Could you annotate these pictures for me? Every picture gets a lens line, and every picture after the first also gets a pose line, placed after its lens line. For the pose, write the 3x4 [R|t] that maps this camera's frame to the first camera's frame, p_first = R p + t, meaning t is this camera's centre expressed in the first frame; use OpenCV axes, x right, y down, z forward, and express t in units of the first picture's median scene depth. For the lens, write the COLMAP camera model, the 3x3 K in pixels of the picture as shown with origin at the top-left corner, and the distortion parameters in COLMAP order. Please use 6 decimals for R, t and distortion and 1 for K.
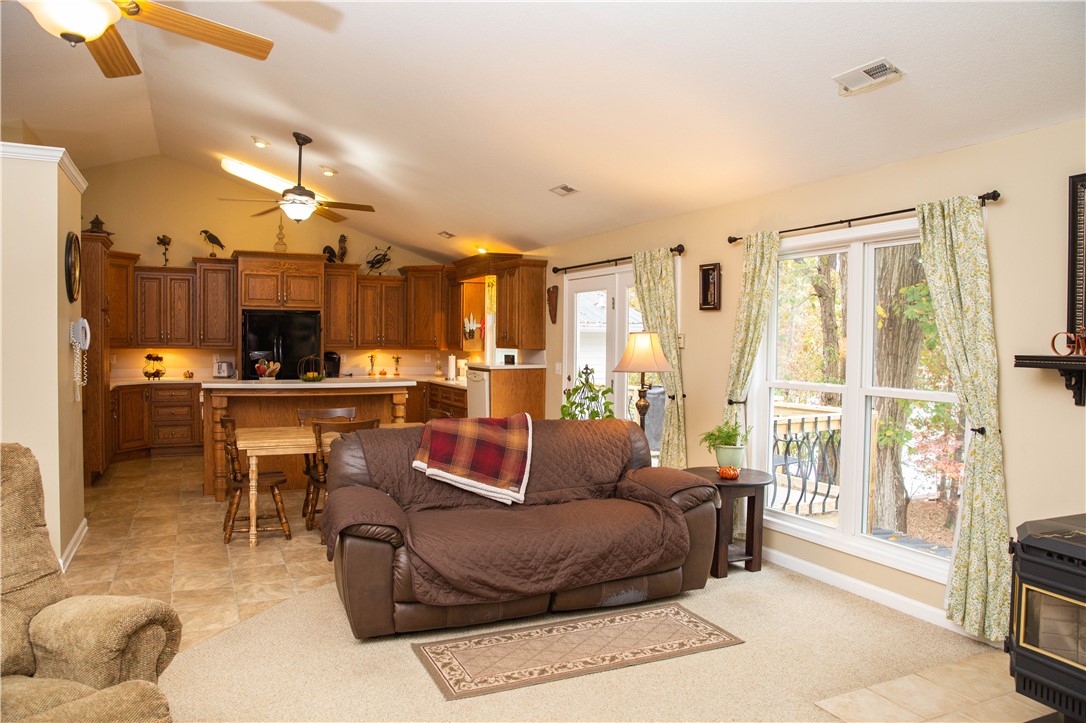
lens RADIAL K [[760.9, 0, 542.3], [0, 760.9, 362.0], [0, 0, 1]] dist [-0.091042, 0.054249]
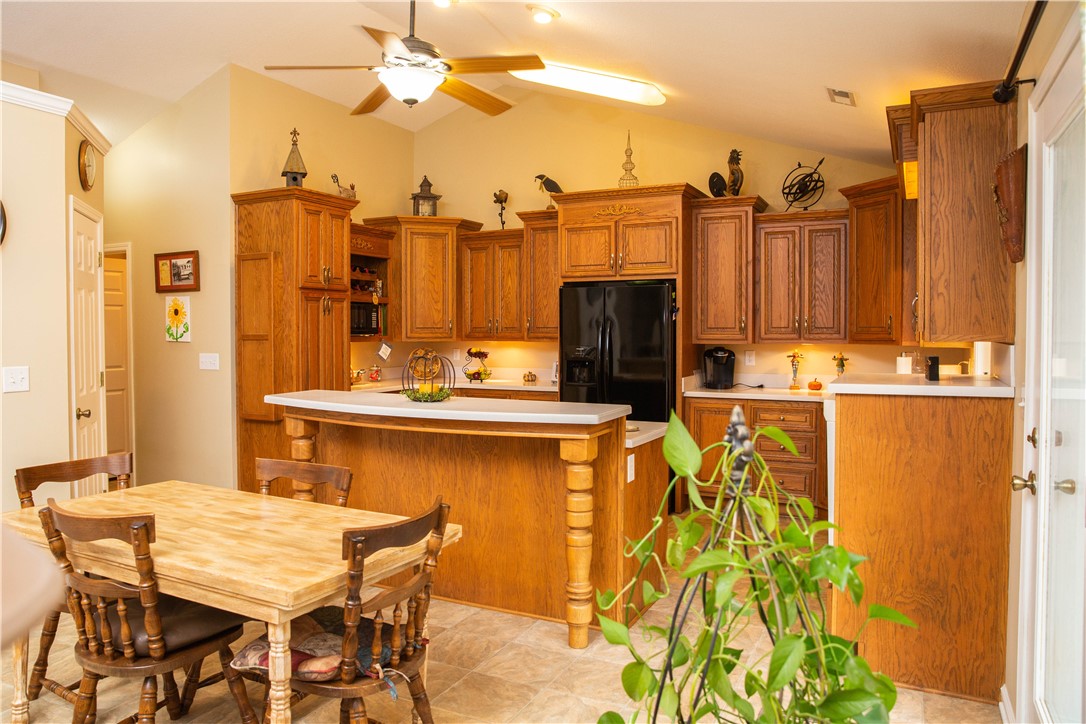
lens RADIAL K [[760.9, 0, 540.3], [0, 760.9, 350.0], [0, 0, 1]] dist [-0.091042, 0.054249]
pose [[0.610482, 0.007768, -0.791992, 0.129388], [-0.017744, 0.999835, -0.003870, -0.007388], [0.791832, 0.016415, 0.610519, 0.601300]]
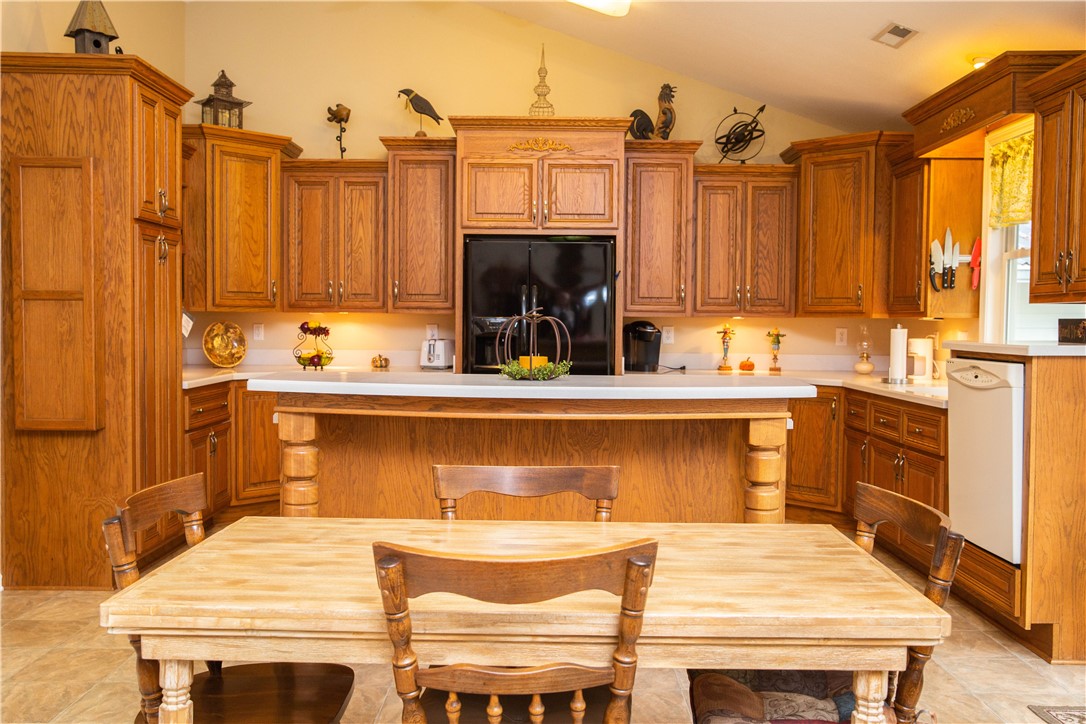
lens RADIAL K [[944.0, 0, 548.9], [0, 944.0, 363.4], [0, 0, 1]] dist [-0.037518, 0.057172]
pose [[0.904449, 0.015488, -0.426302, -0.078793], [-0.012491, 0.999874, 0.009826, 0.010613], [0.426400, -0.003563, 0.904528, 0.470804]]
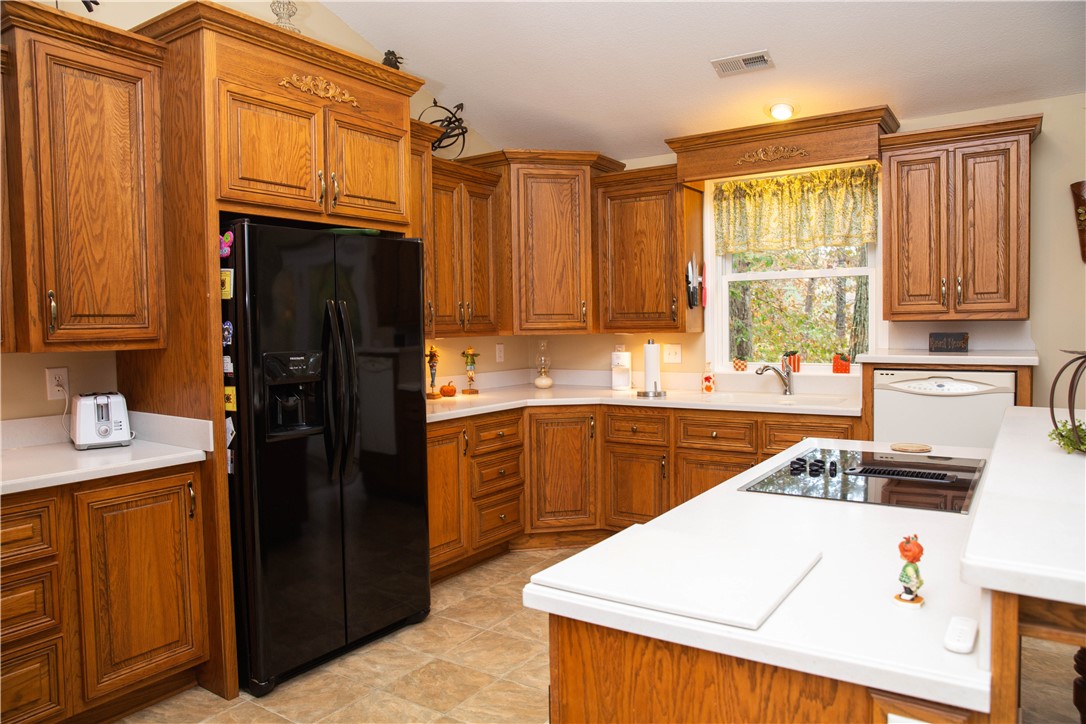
lens RADIAL K [[760.9, 0, 564.8], [0, 760.9, 365.5], [0, 0, 1]] dist [-0.091042, 0.054249]
pose [[0.846451, -0.057219, 0.529384, -0.466820], [0.049658, 0.998359, 0.028508, -0.011800], [-0.530146, 0.002157, 0.847903, 0.714915]]
